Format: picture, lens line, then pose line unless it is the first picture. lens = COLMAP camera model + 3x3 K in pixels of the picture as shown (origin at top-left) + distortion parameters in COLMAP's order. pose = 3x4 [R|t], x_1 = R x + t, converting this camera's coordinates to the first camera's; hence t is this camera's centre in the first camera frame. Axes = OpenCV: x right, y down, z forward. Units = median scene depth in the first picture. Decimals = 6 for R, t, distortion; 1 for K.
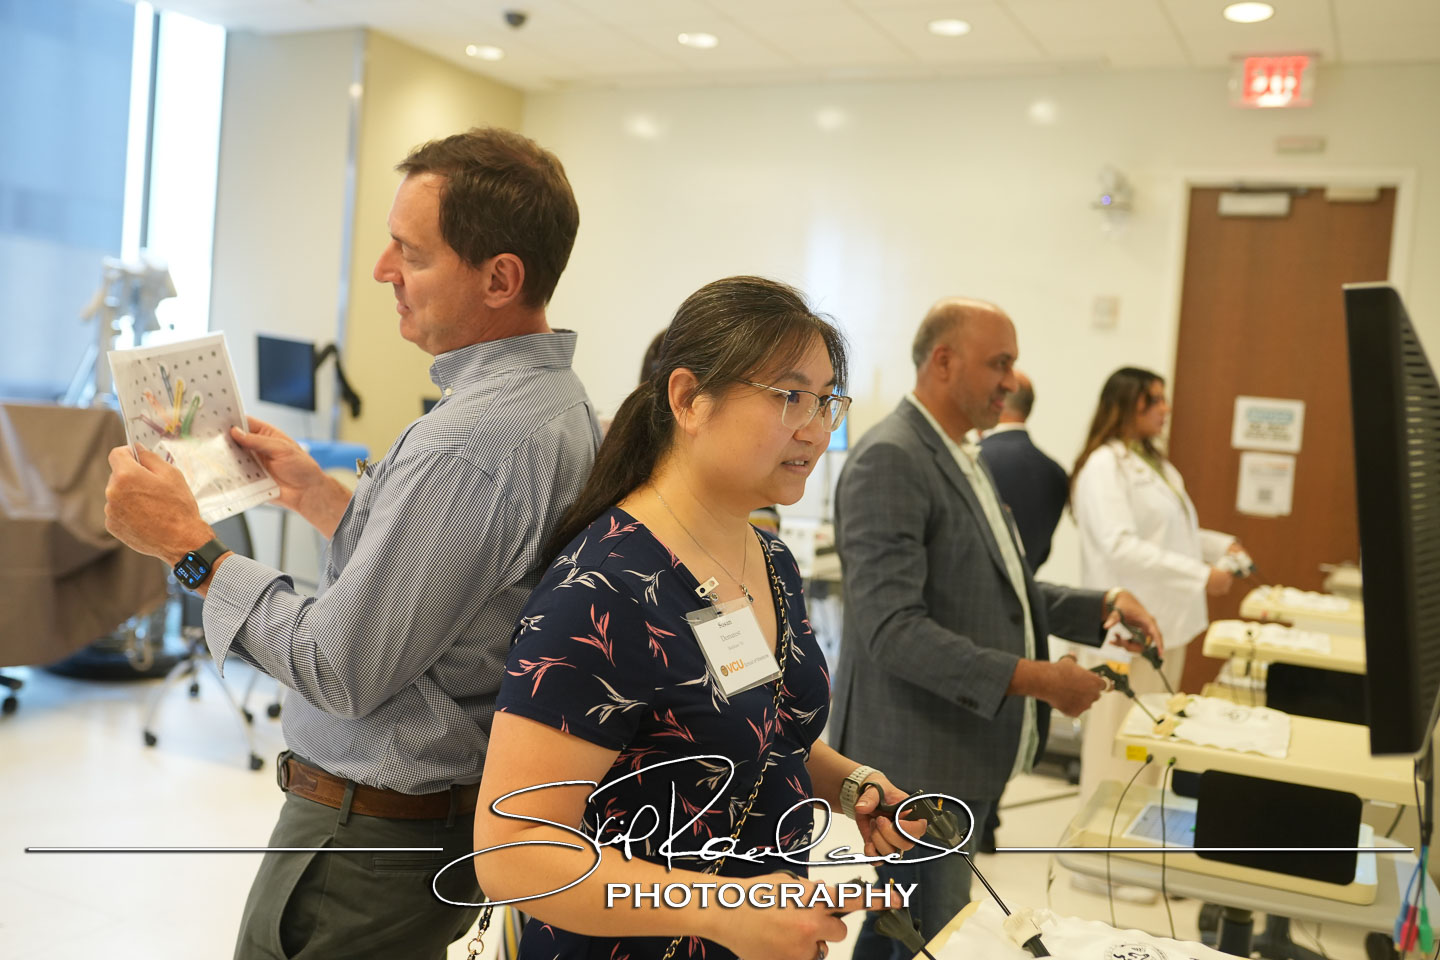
lens RADIAL K [[1427.7, 0, 714.8], [0, 1427.7, 478.6], [0, 0, 1]] dist [-0.021581, 0.036294]
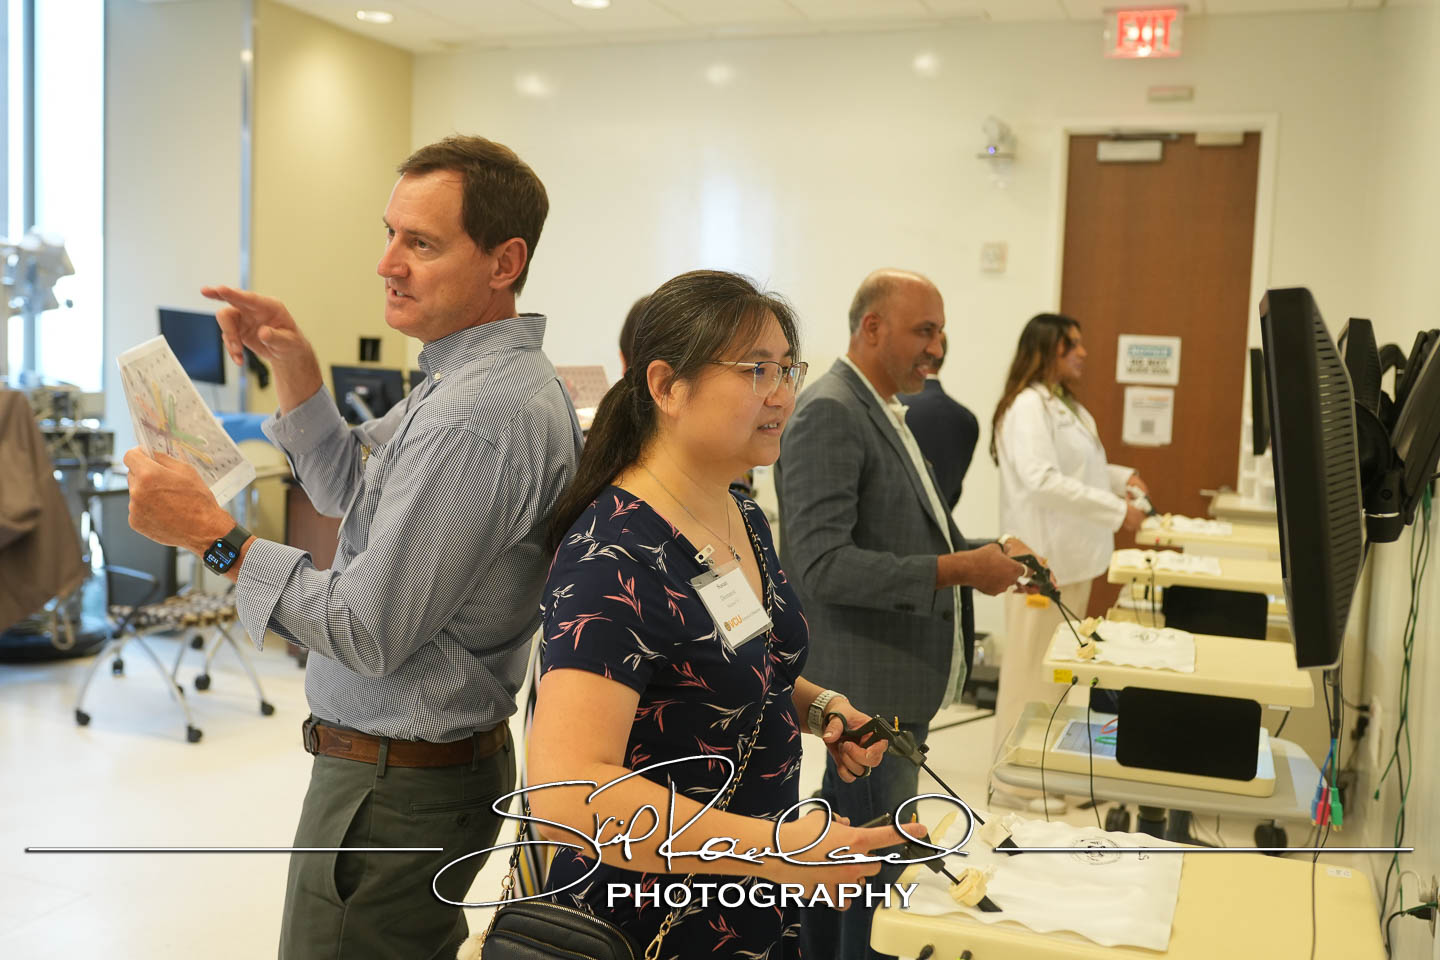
lens RADIAL K [[1427.7, 0, 714.8], [0, 1427.7, 478.6], [0, 0, 1]] dist [-0.021581, 0.036294]
pose [[0.995623, -0.045962, 0.081372, -0.039966], [0.042787, 0.998269, 0.040350, -0.011708], [-0.083086, -0.036691, 0.995867, -0.053587]]
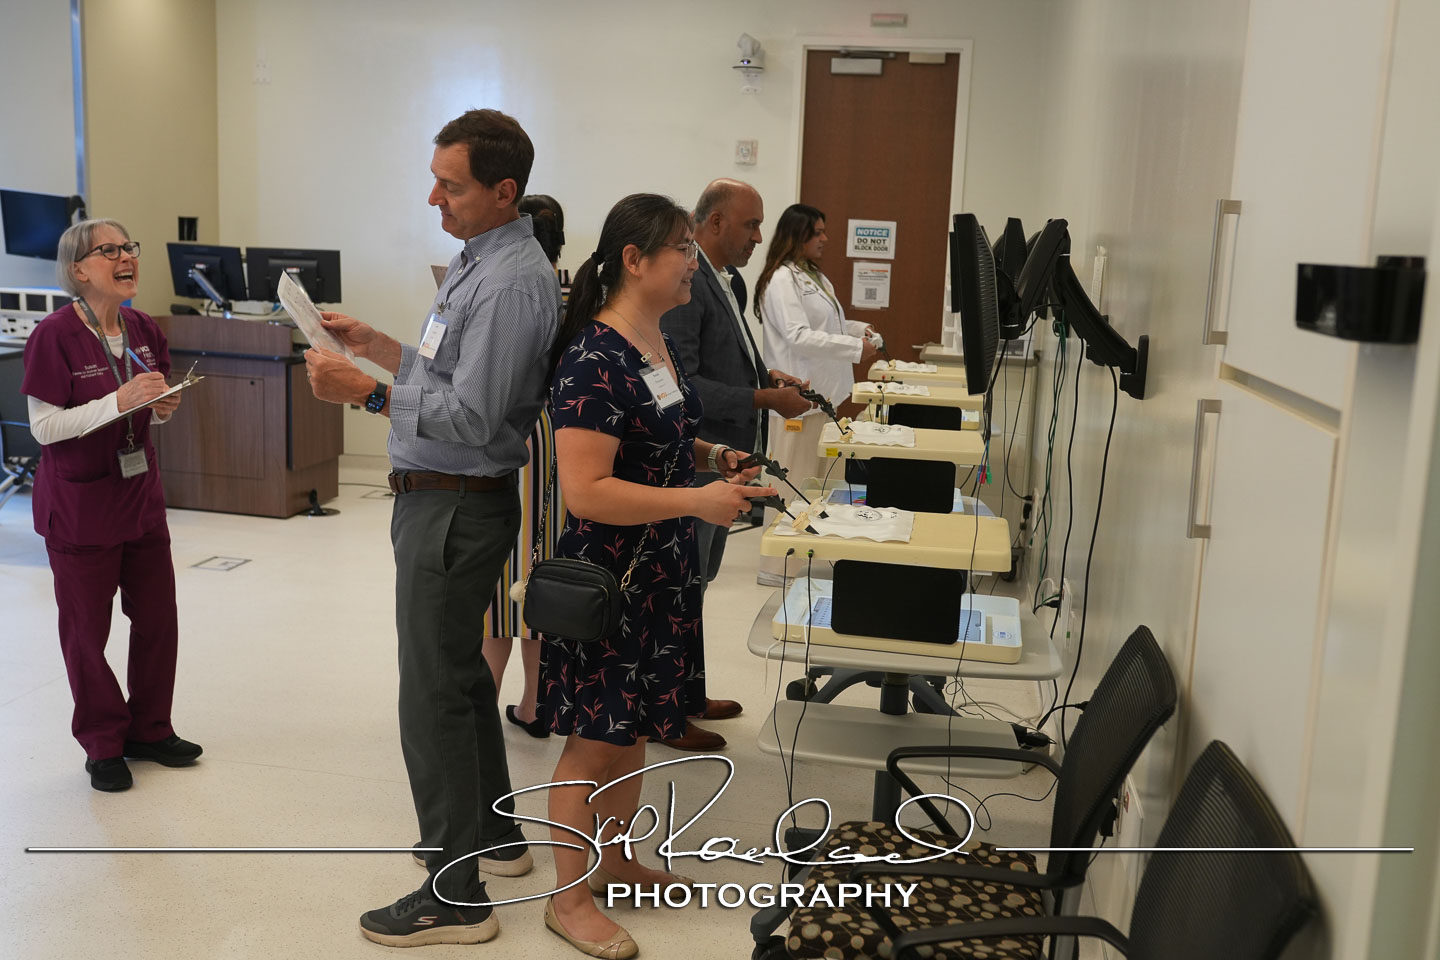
lens RADIAL K [[1440.6, 0, 682.8], [0, 1440.6, 480.1], [0, 0, 1]] dist [-0.022131, 0.000733]
pose [[0.965462, -0.080313, 0.247855, -0.215371], [0.047972, 0.989836, 0.133875, -0.008134], [-0.256088, -0.117361, 0.959503, -0.429030]]
